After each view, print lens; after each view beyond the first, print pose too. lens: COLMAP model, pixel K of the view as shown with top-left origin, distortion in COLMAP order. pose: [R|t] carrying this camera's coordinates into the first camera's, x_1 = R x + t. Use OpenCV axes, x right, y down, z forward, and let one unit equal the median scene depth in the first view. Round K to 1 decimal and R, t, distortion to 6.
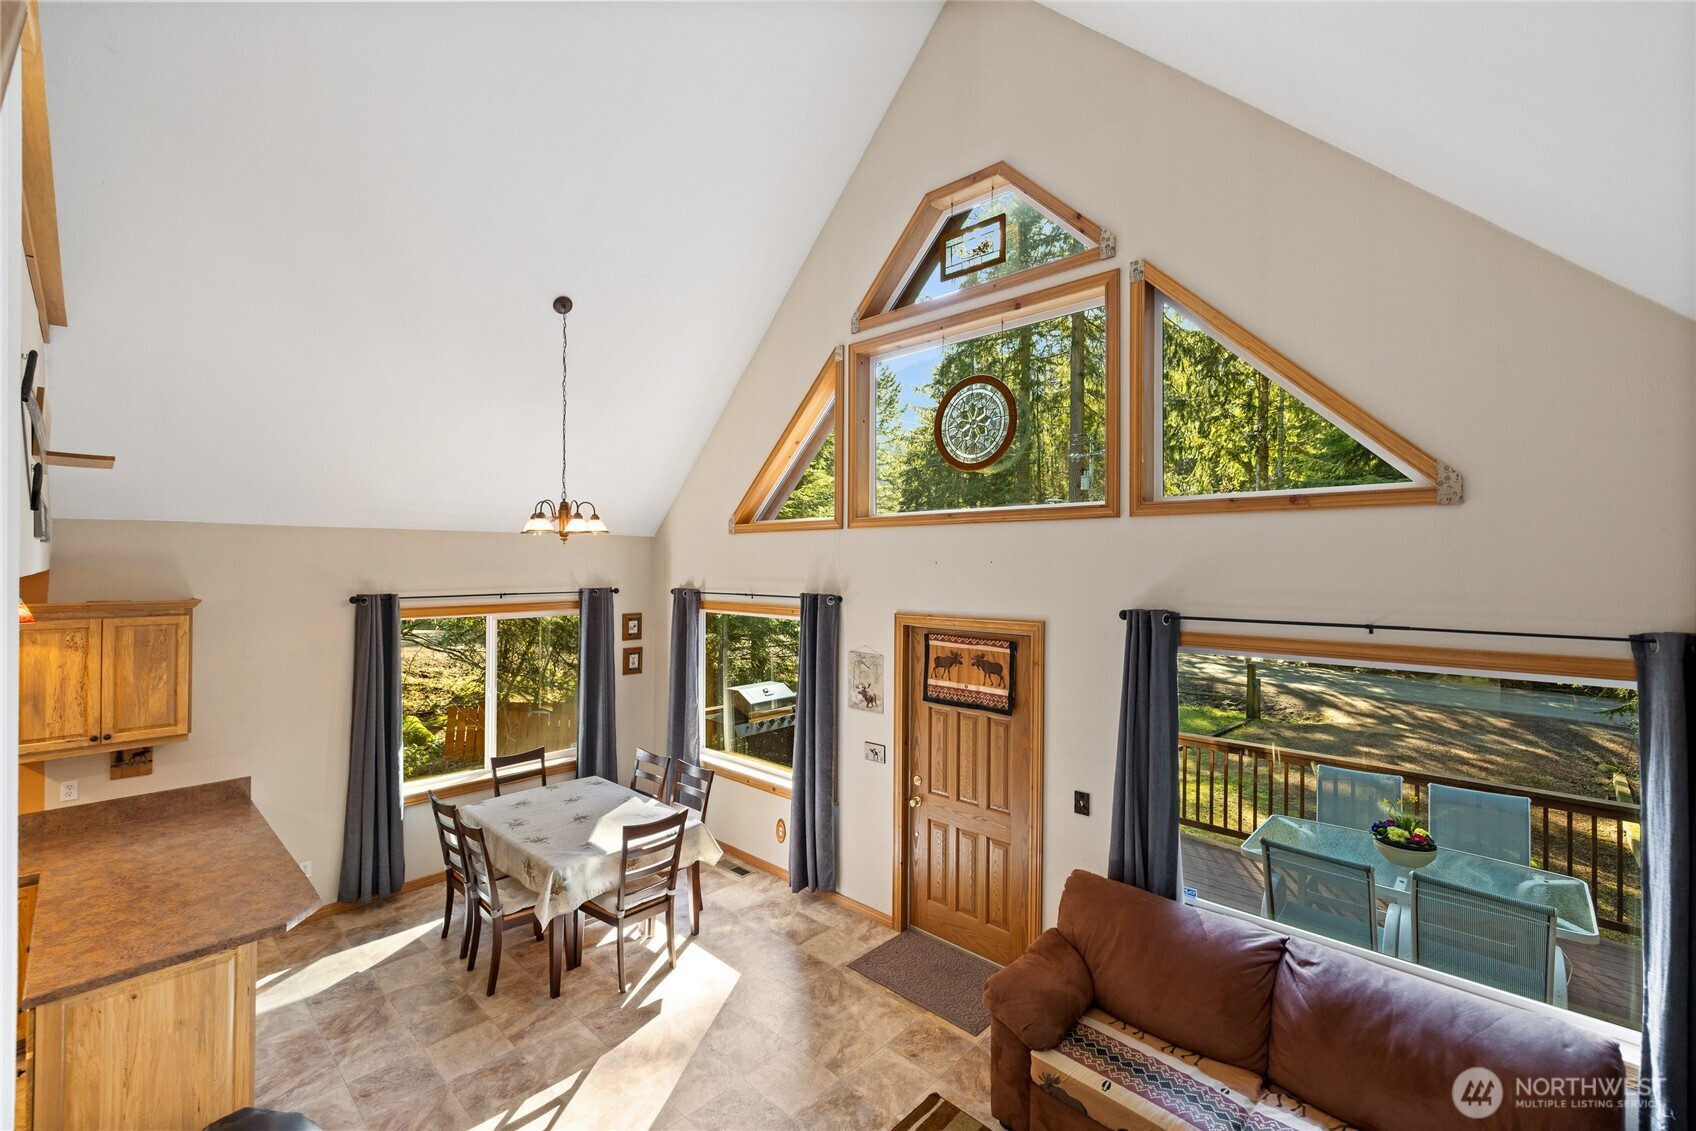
lens RADIAL K [[711.1, 0, 844.3], [0, 711.1, 556.1], [0, 0, 1]] dist [0.001656, 0.000106]
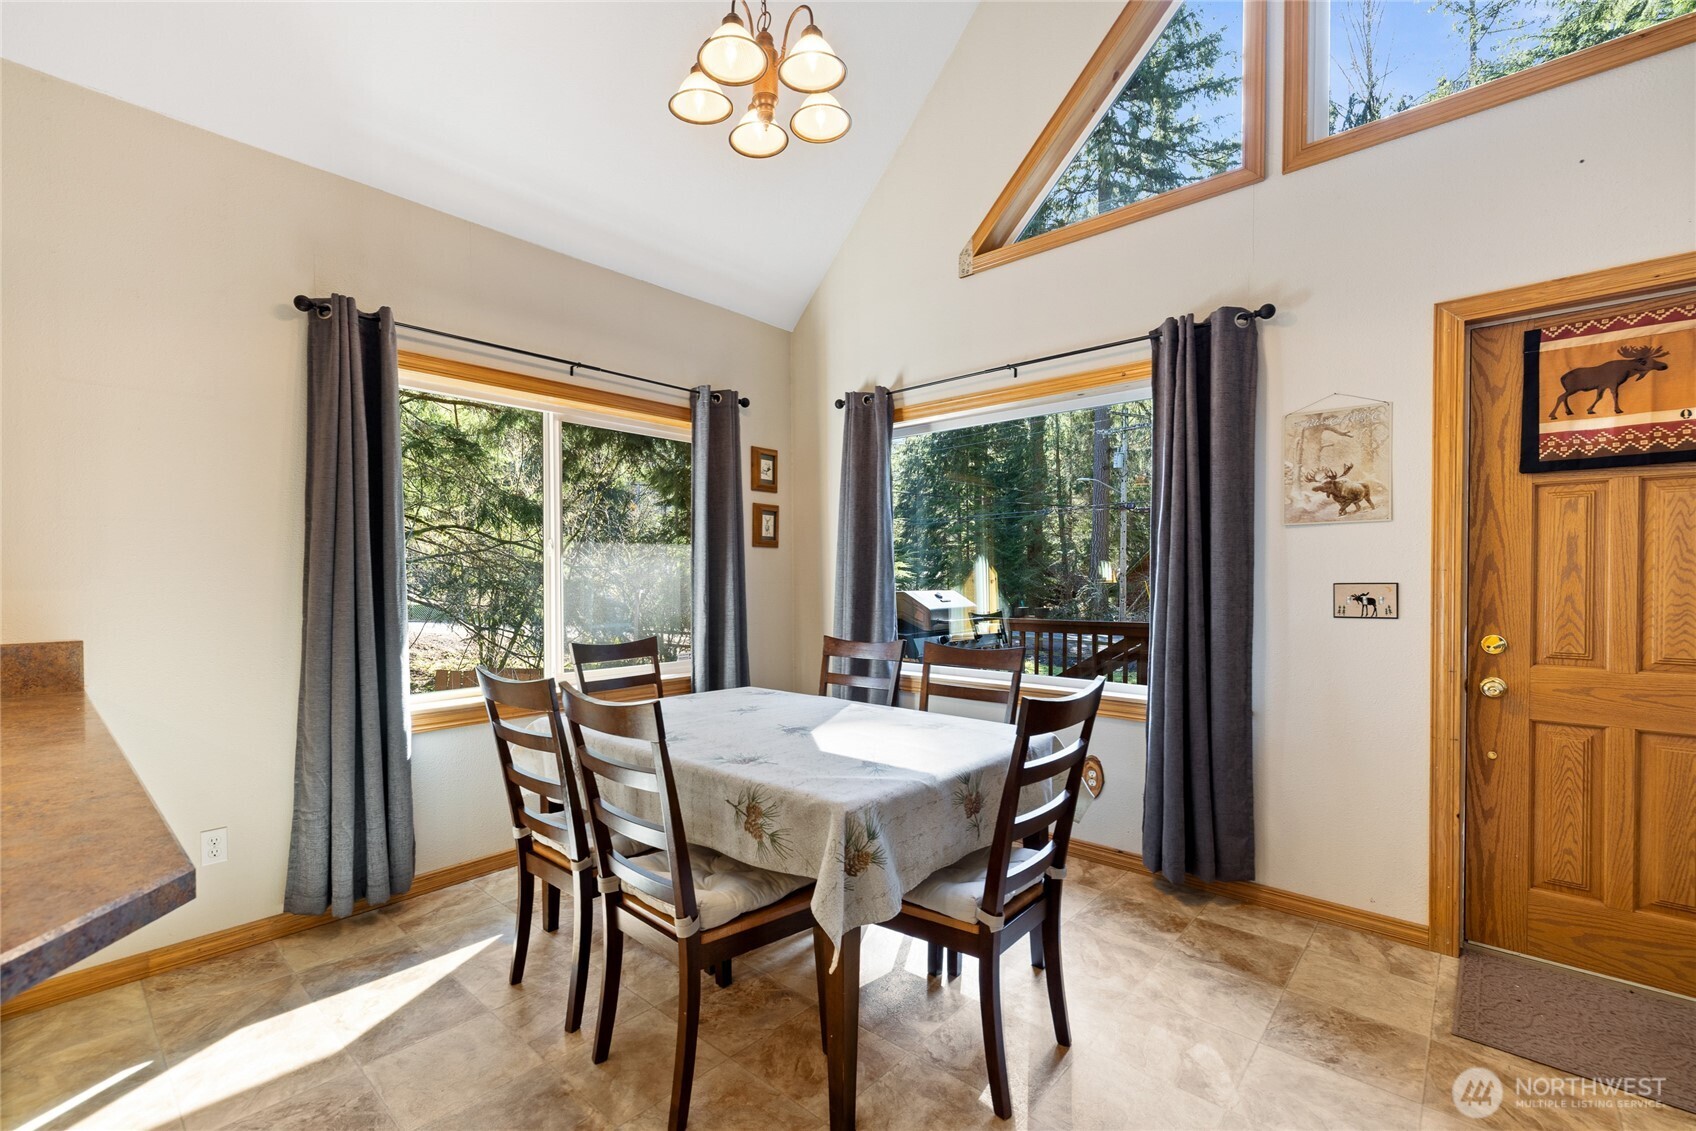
lens RADIAL K [[723.9, 0, 825.4], [0, 723.9, 588.0], [0, 0, 1]] dist [0.005695, 0.000409]
pose [[0.999817, -0.007949, 0.017381, -0.362634], [0.007588, 0.999756, 0.020768, 0.266628], [-0.017542, -0.020632, 0.999633, 0.521333]]
